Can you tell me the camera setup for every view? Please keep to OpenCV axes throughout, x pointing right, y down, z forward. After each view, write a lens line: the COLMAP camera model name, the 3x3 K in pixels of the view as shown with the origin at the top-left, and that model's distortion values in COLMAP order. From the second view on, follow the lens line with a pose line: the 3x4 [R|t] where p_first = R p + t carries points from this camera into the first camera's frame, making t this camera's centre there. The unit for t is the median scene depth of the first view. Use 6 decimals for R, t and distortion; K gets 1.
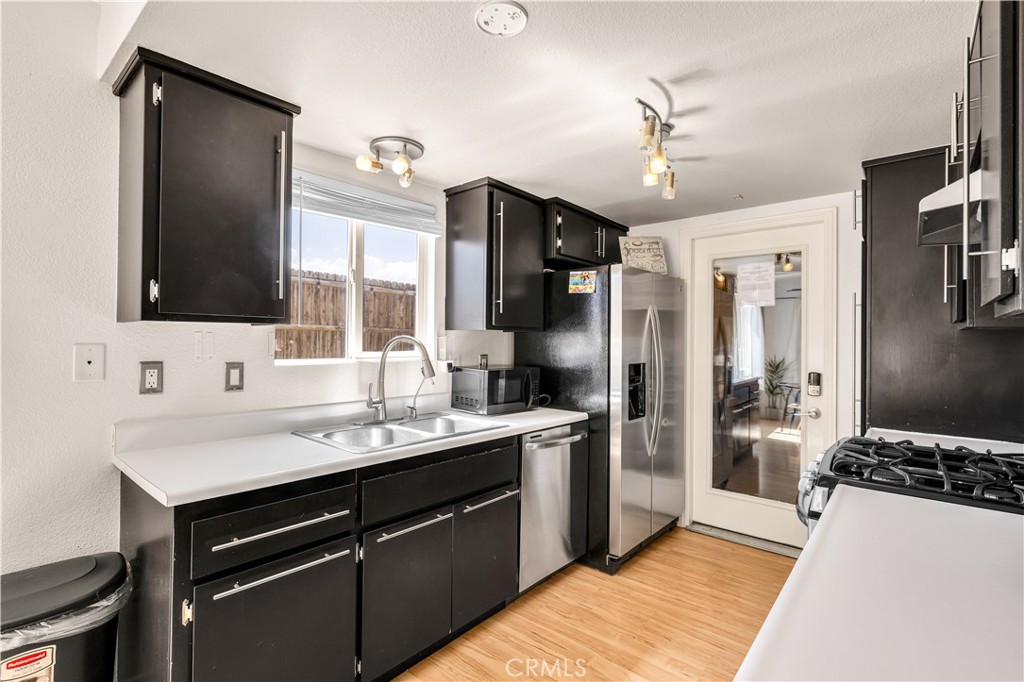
lens RADIAL K [[482.9, 0, 509.7], [0, 482.9, 338.5], [0, 0, 1]] dist [0.000216, 0.000073]
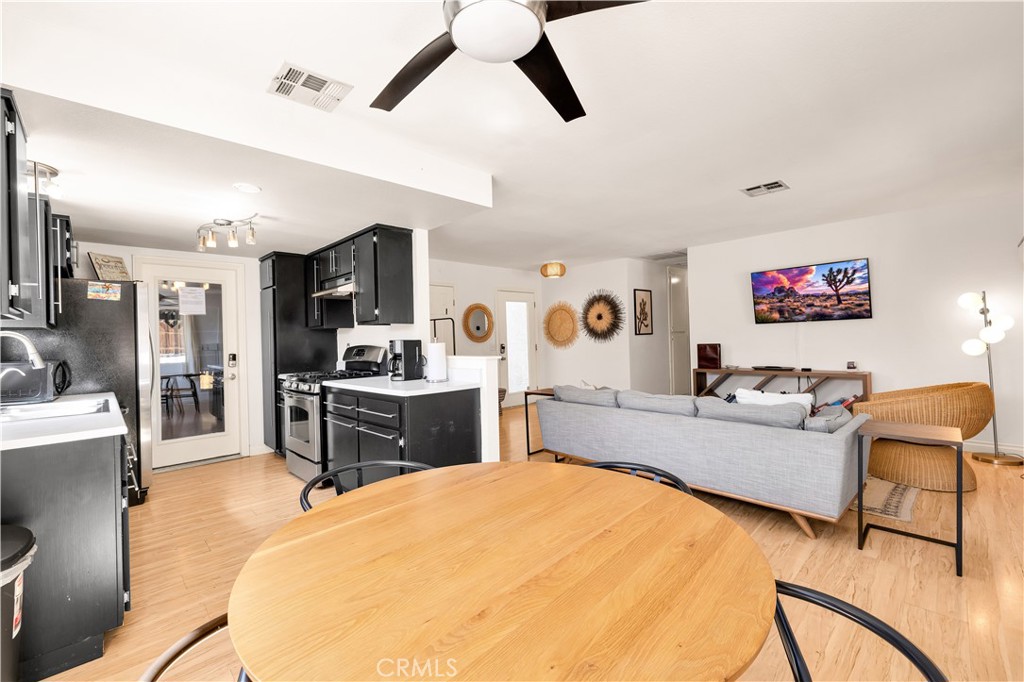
lens RADIAL K [[432.4, 0, 508.4], [0, 432.4, 336.5], [0, 0, 1]] dist [0.002079, -0.000118]
pose [[0.095709, -0.007452, 0.995381, -0.934465], [0.020437, 0.999776, 0.005520, 0.020719], [-0.995199, 0.019815, 0.095840, -0.183690]]
